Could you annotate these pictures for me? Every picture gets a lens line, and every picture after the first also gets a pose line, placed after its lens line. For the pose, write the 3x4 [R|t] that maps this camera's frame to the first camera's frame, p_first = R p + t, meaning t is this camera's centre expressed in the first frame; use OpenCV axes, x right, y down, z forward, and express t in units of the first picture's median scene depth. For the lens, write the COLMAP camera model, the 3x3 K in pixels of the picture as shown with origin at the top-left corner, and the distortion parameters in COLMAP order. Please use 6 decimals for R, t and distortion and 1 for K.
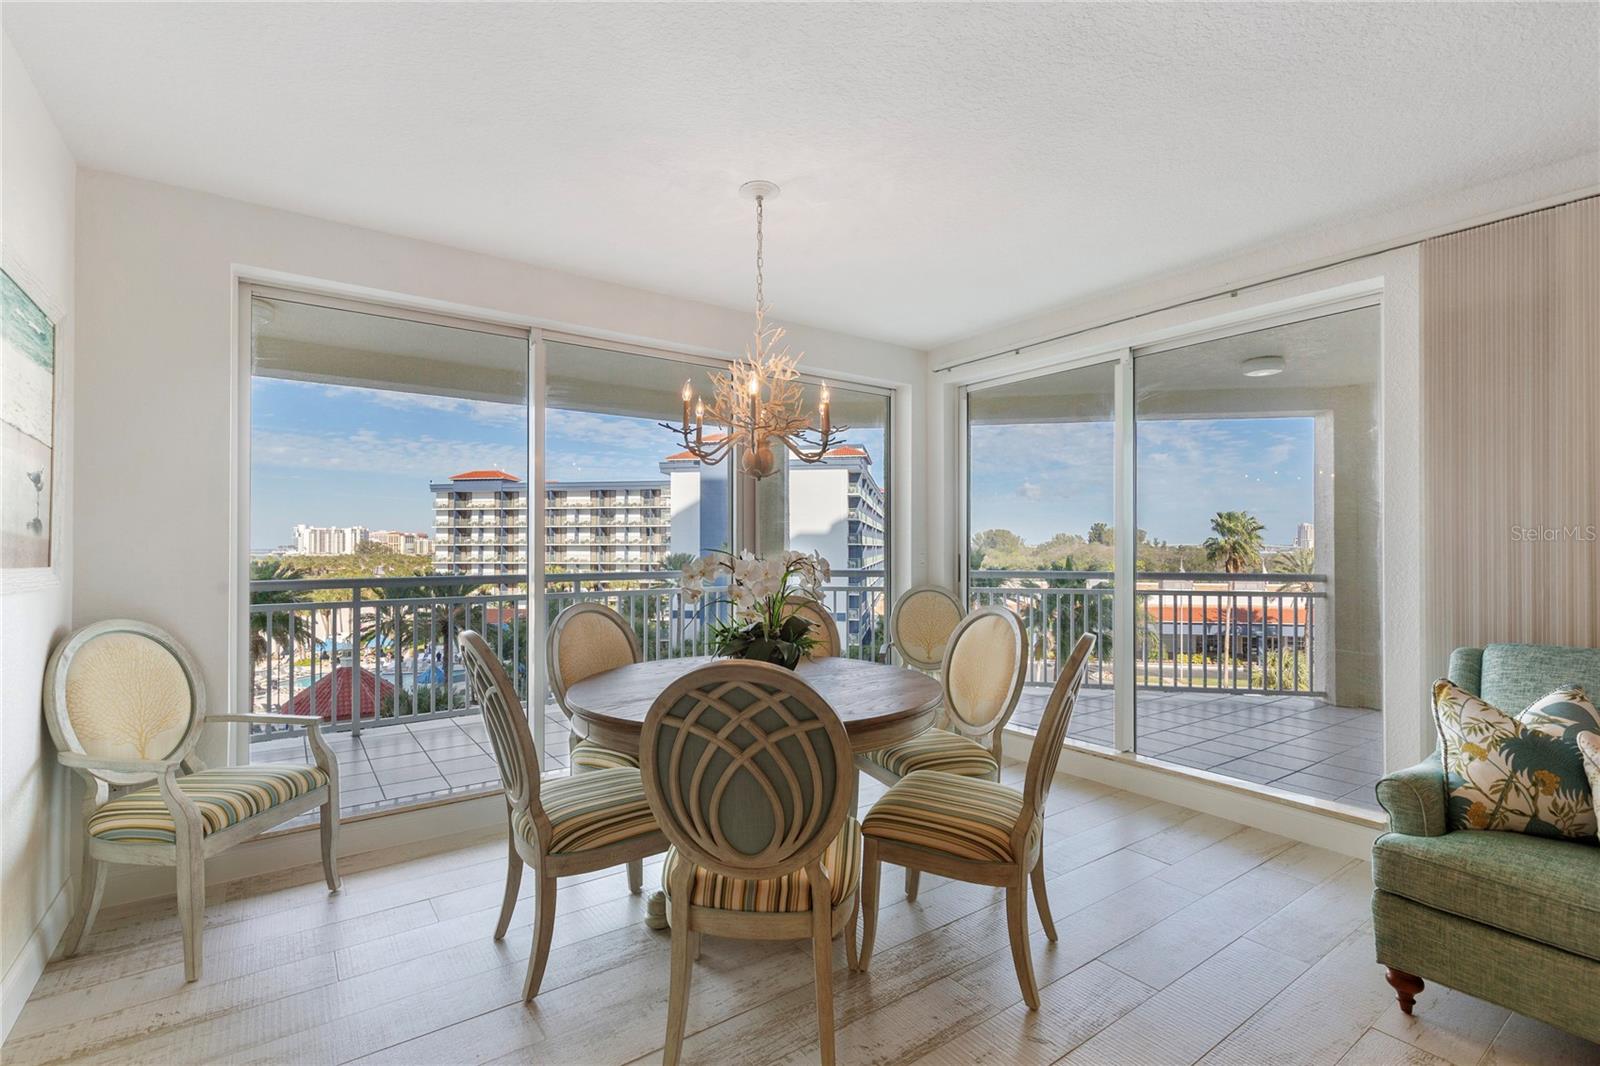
lens RADIAL K [[734.7, 0, 783.8], [0, 734.7, 539.0], [0, 0, 1]] dist [0.010707, -0.002099]
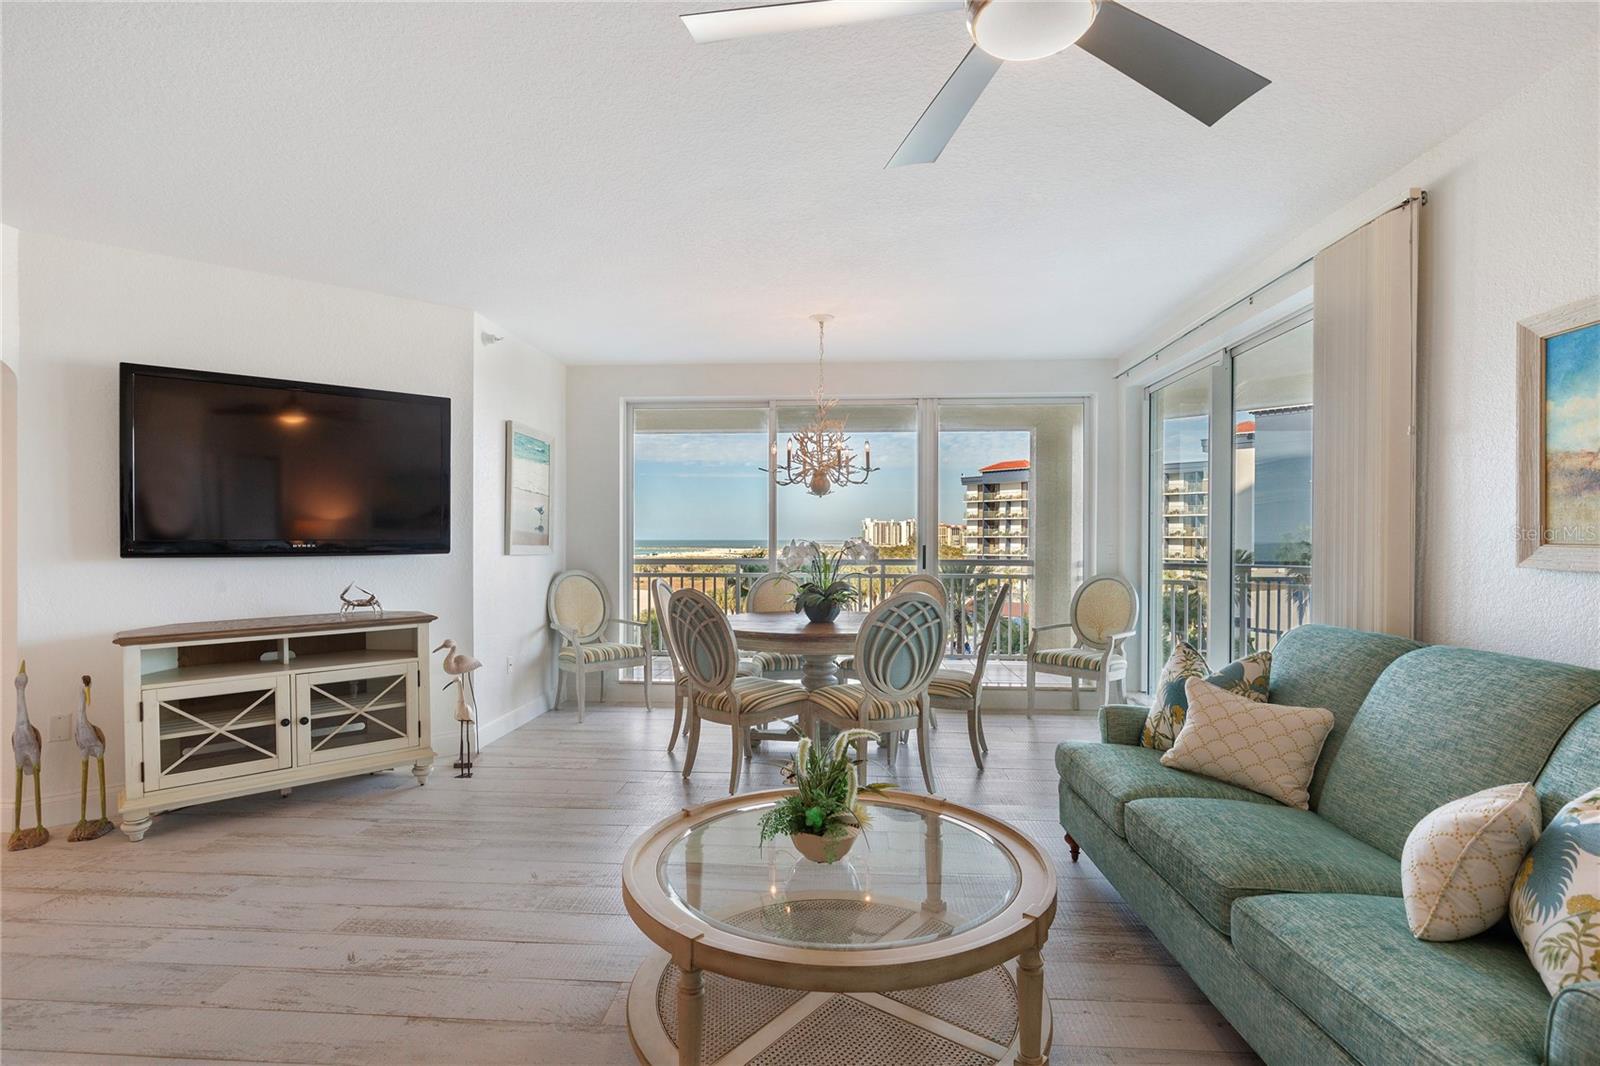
lens RADIAL K [[796.1, 0, 779.1], [0, 796.1, 540.2], [0, 0, 1]] dist [0.004038, 0.001547]
pose [[0.767494, 0.002920, -0.641050, 0.229668], [0.004809, 0.999935, 0.010311, -0.000543], [0.641038, -0.010997, 0.767430, -0.092684]]
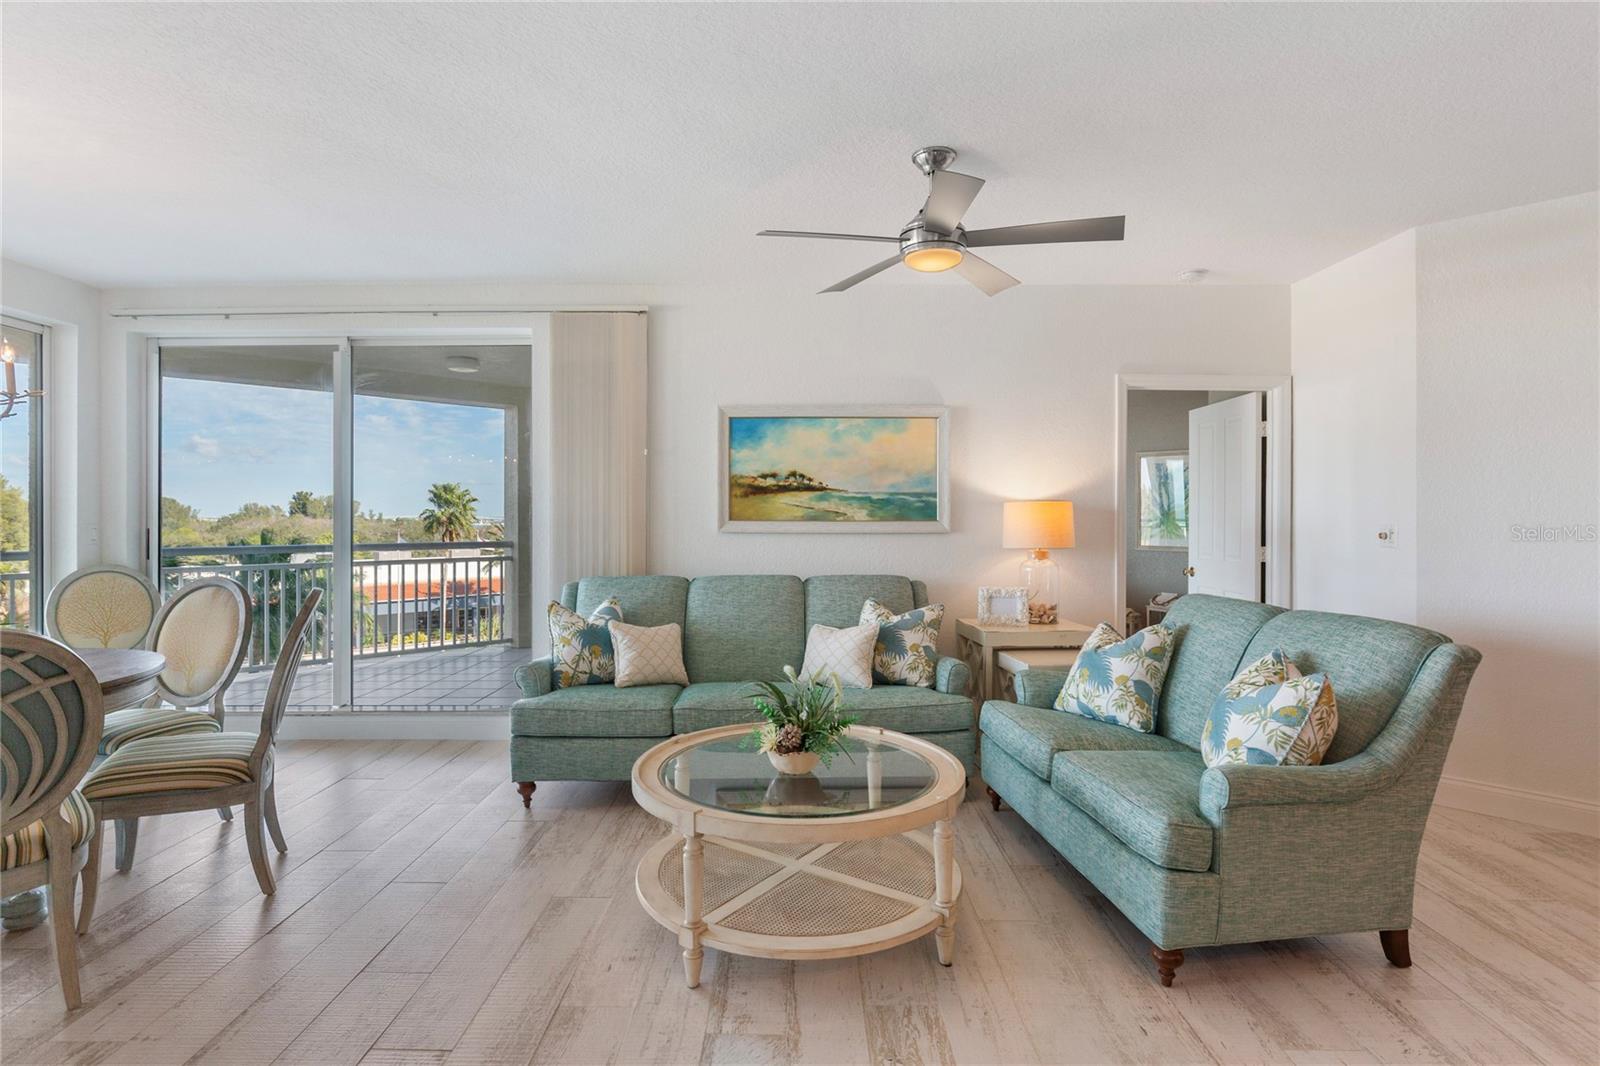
lens RADIAL K [[819.2, 0, 807.2], [0, 819.2, 515.1], [0, 0, 1]] dist [-0.001088, -0.000813]
pose [[0.576476, -0.000384, 0.817114, -0.043335], [-0.004153, 0.999986, 0.003400, -0.000582], [-0.817104, -0.005354, 0.576466, -0.085650]]
